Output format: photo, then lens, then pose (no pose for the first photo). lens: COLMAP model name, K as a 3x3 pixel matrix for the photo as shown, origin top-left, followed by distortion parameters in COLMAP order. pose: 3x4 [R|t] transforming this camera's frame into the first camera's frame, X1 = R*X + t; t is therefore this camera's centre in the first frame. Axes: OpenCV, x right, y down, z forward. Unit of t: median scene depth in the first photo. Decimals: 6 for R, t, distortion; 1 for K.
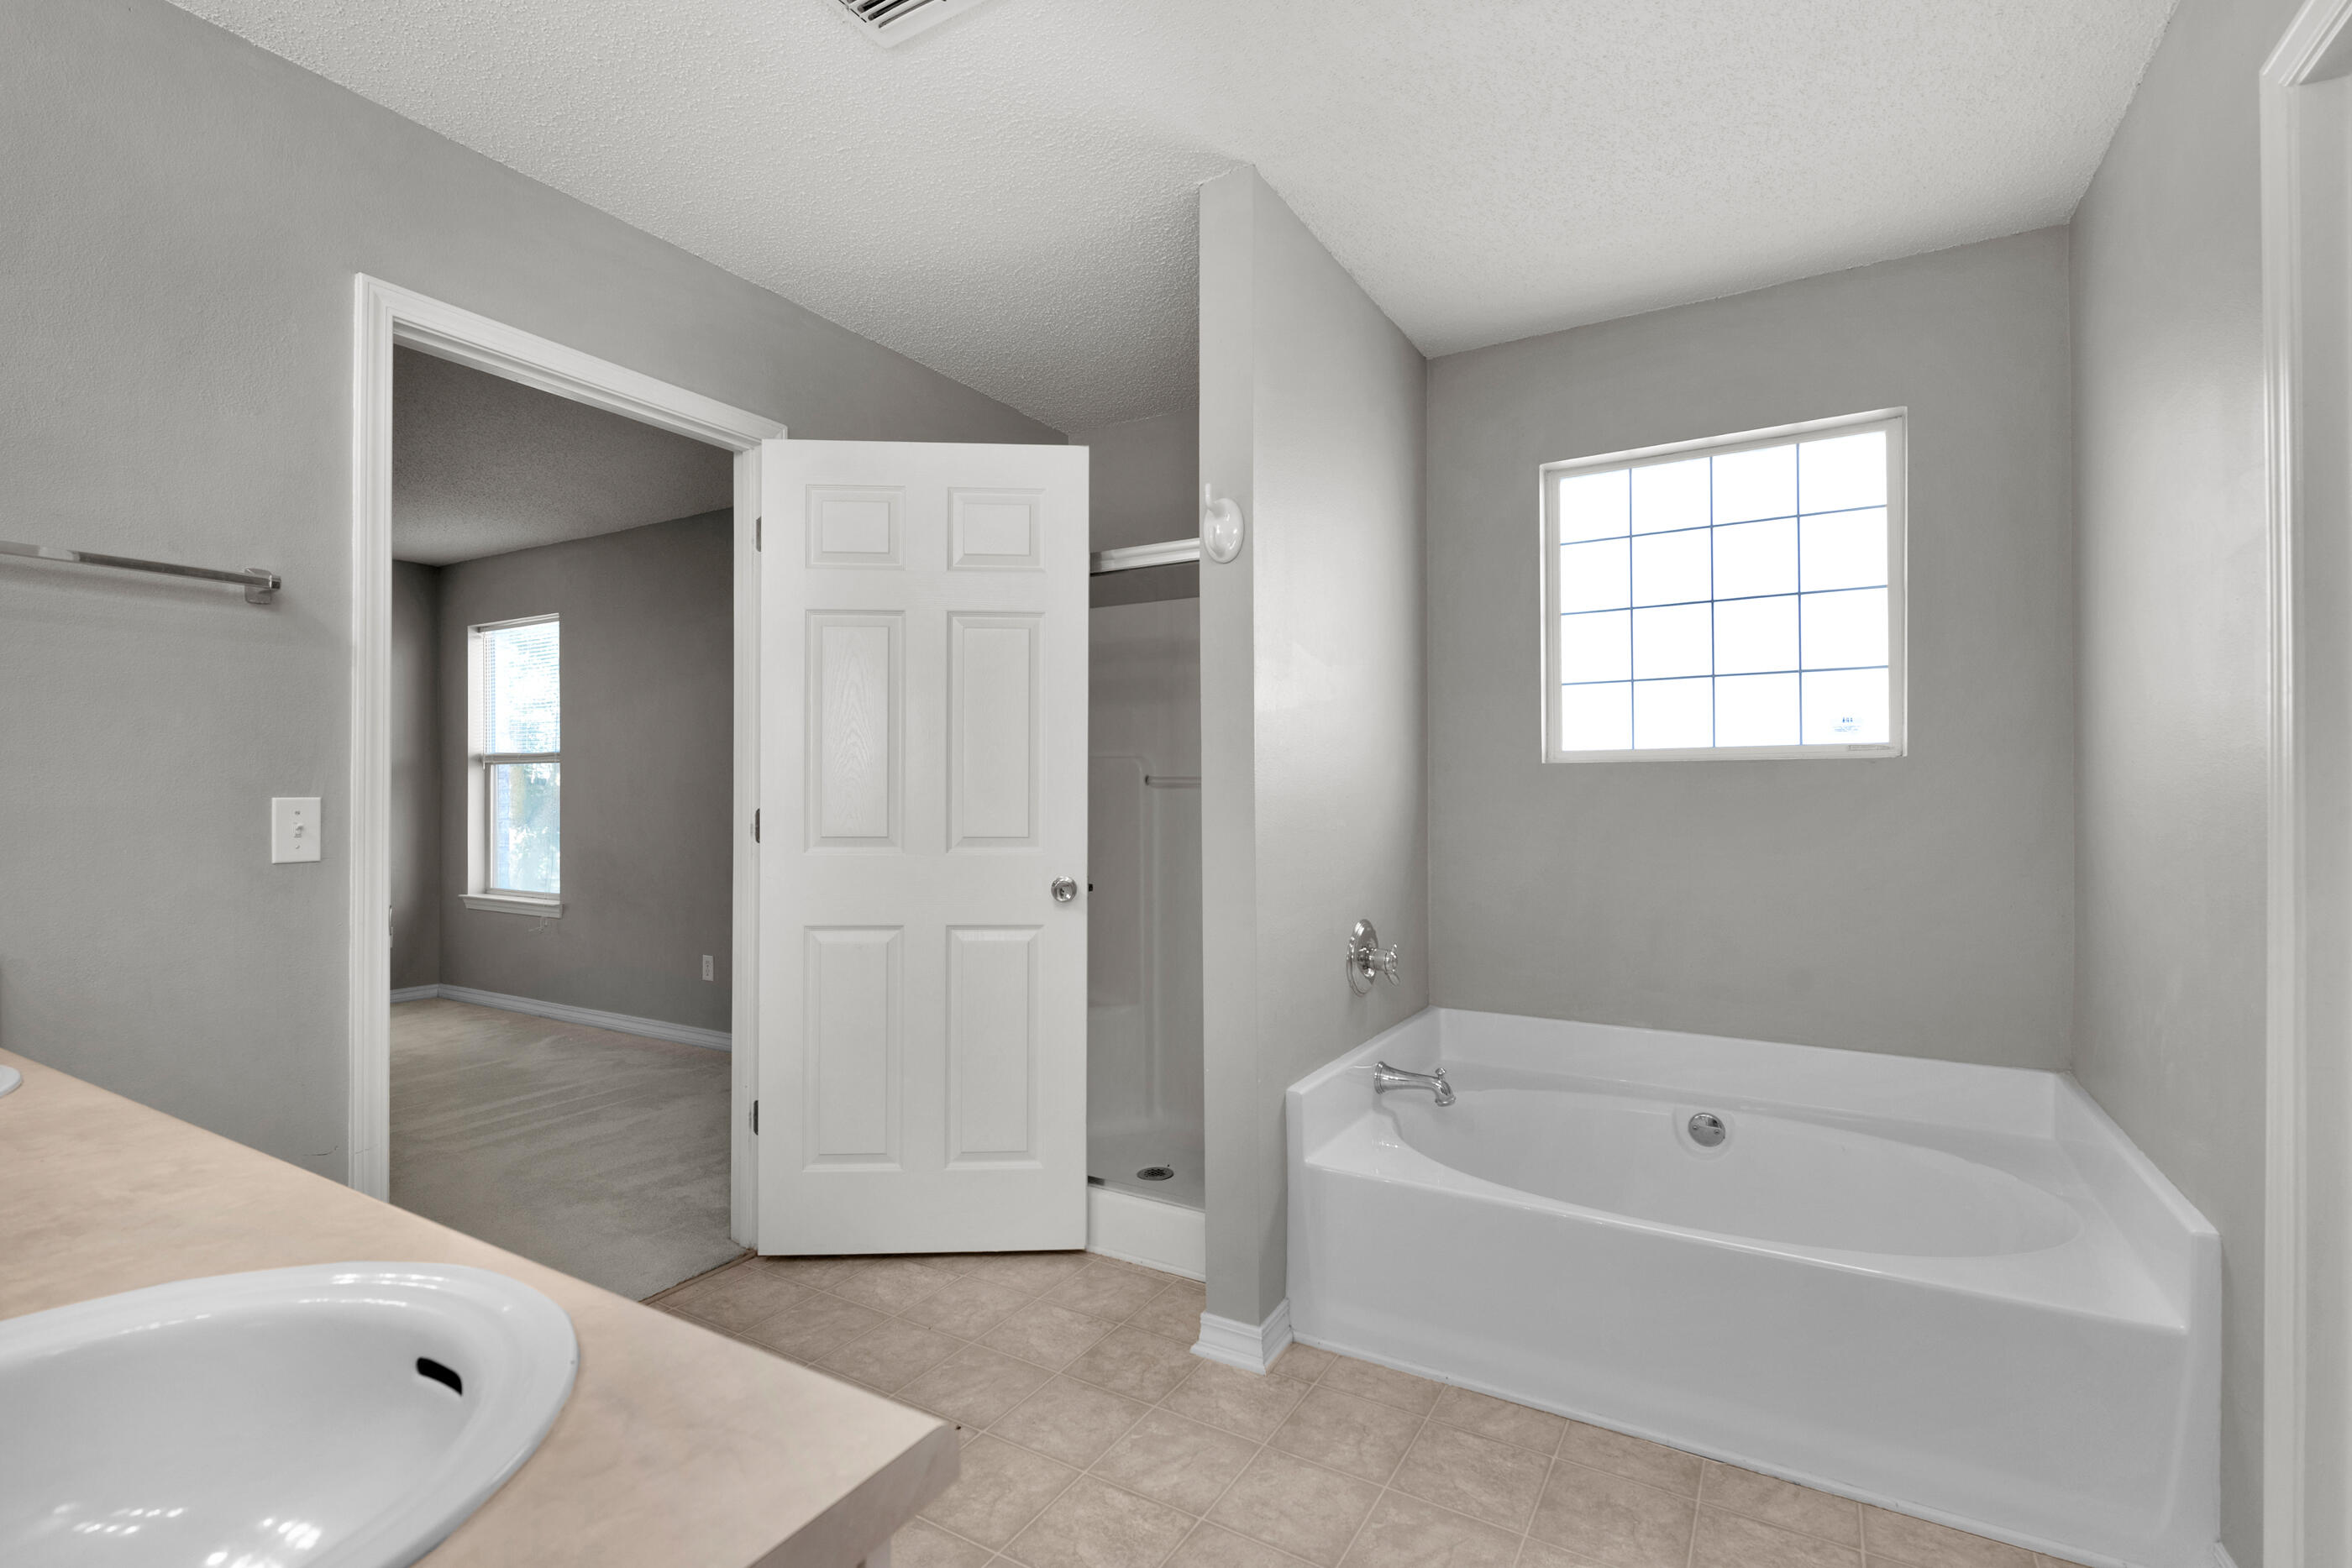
lens RADIAL K [[1066.6, 0, 1179.4], [0, 1066.6, 768.6], [0, 0, 1]] dist [-0.001809, -0.000641]
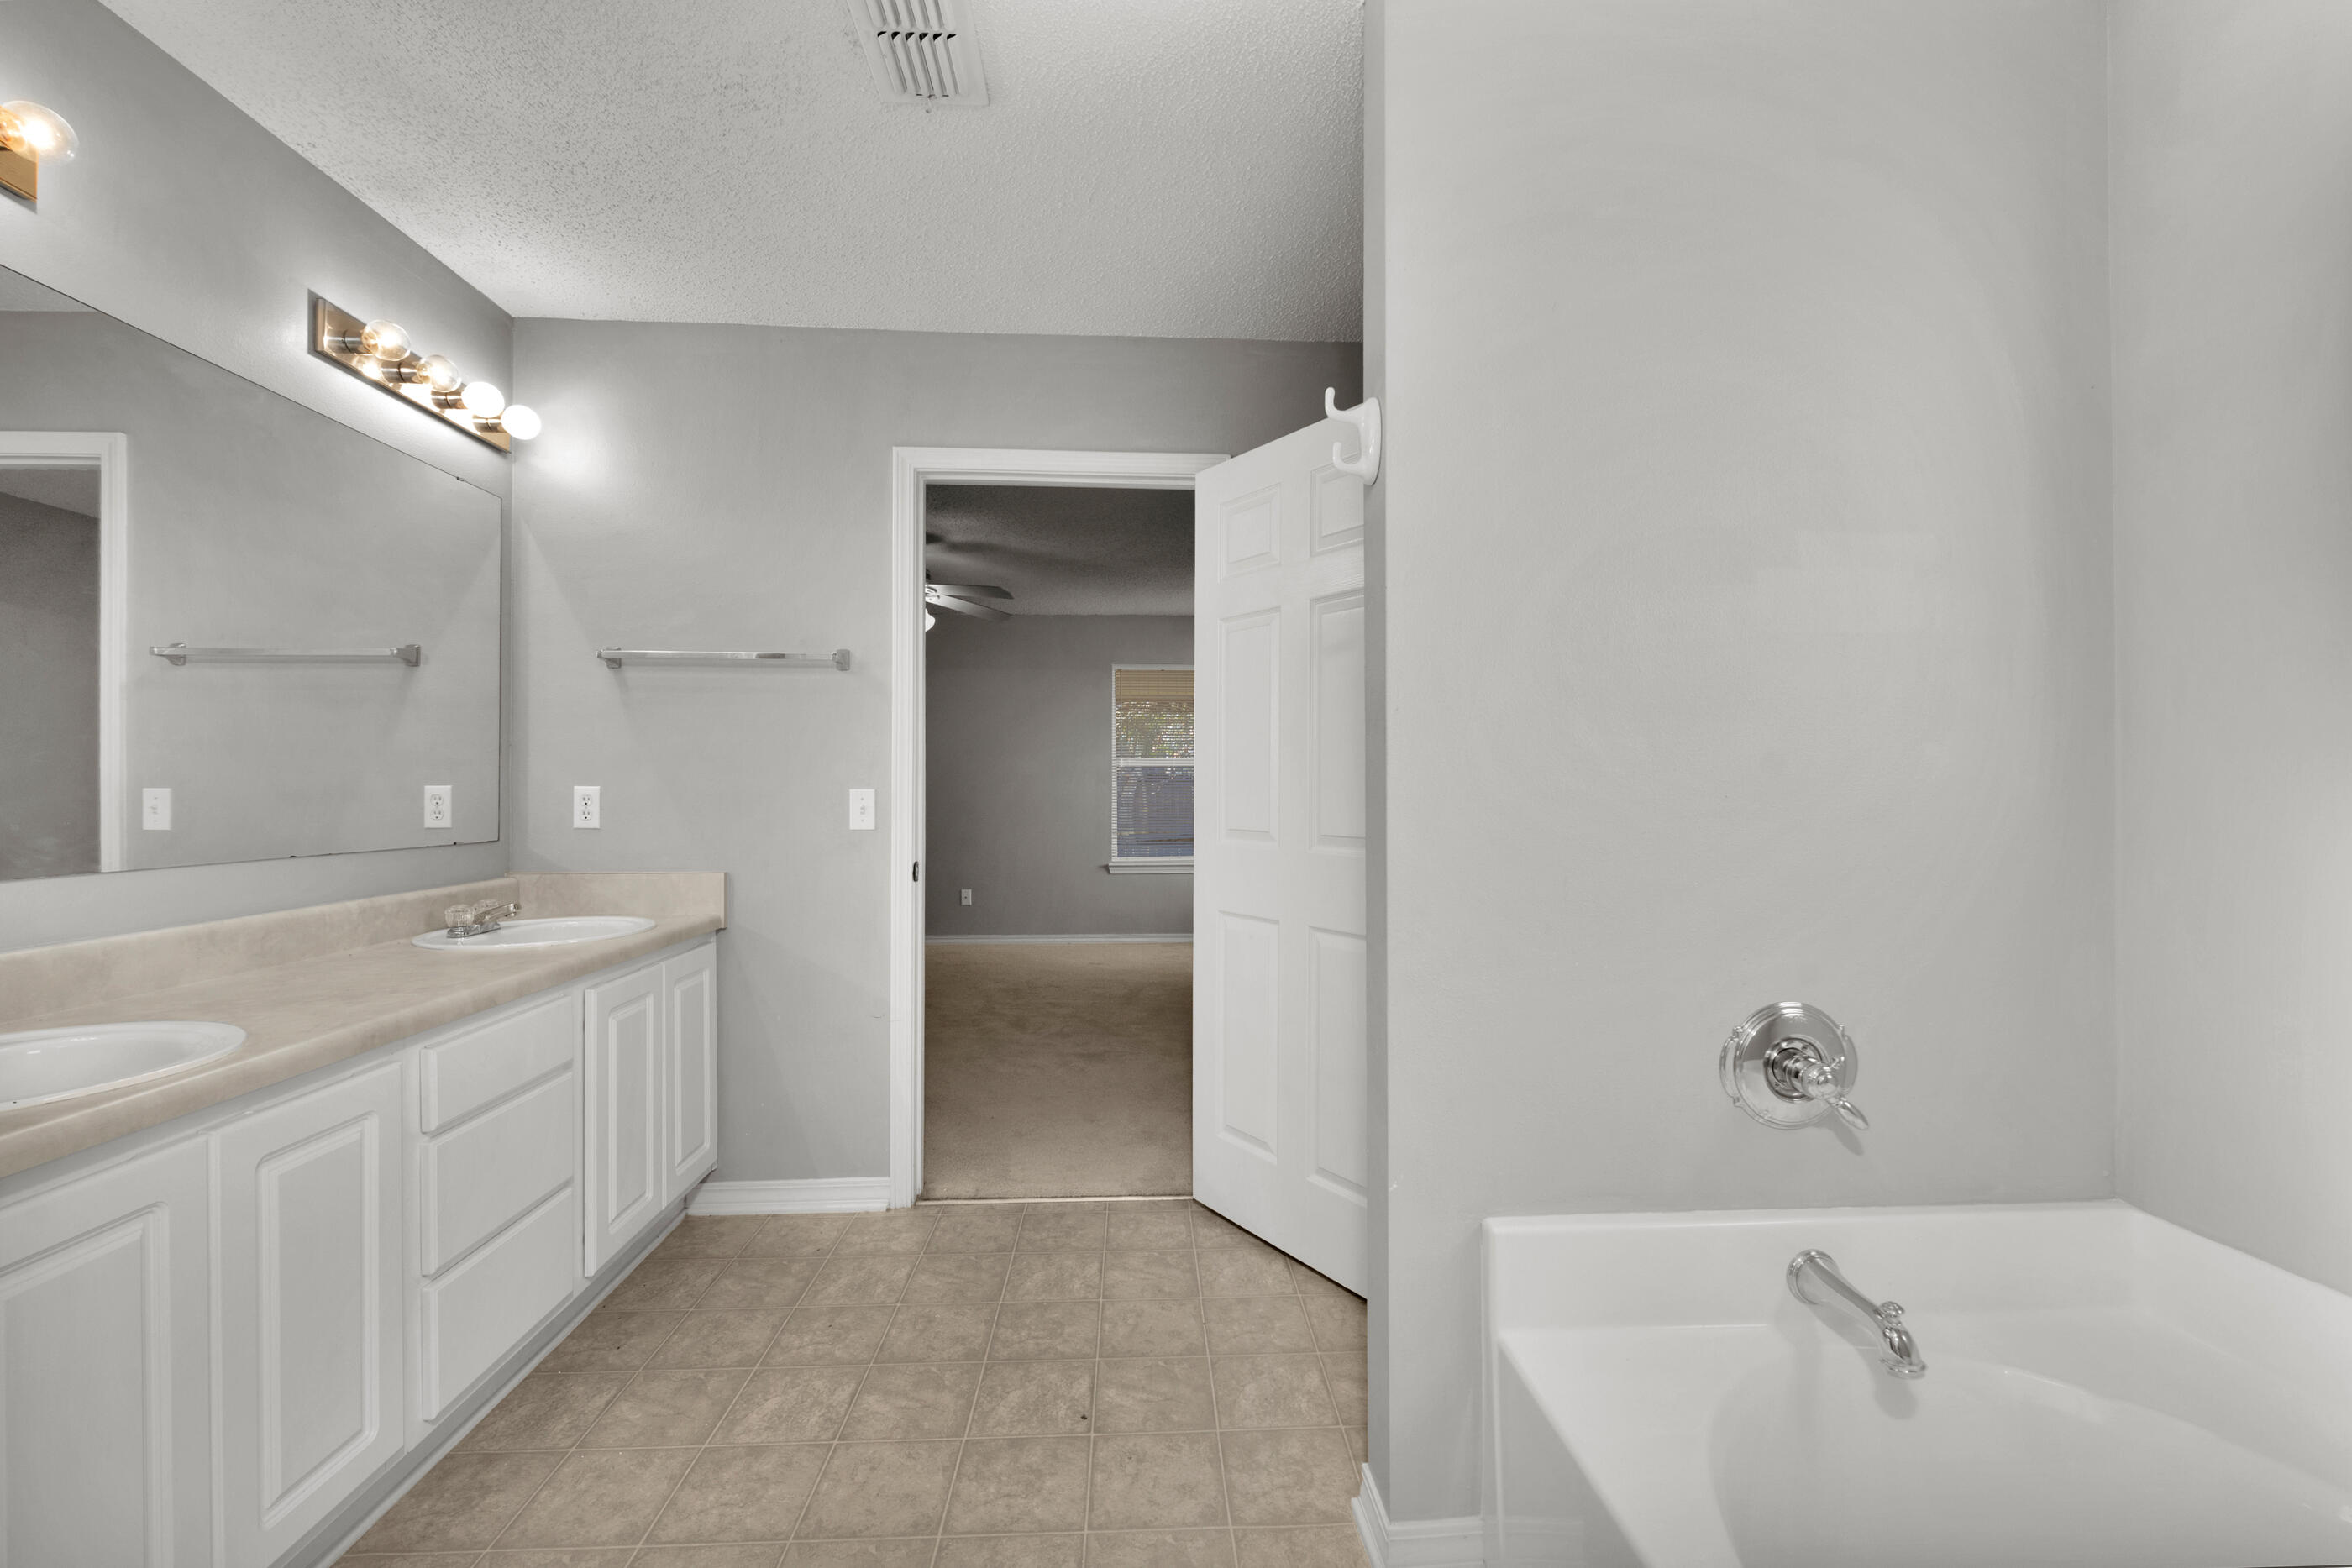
lens RADIAL K [[972.6, 0, 1181.8], [0, 972.6, 766.6], [0, 0, 1]] dist [0.000563, -0.000035]
pose [[0.554146, -0.009150, -0.832369, 0.486120], [0.013609, 0.999906, -0.001931, 0.002056], [0.832308, -0.010258, 0.554218, 0.448399]]
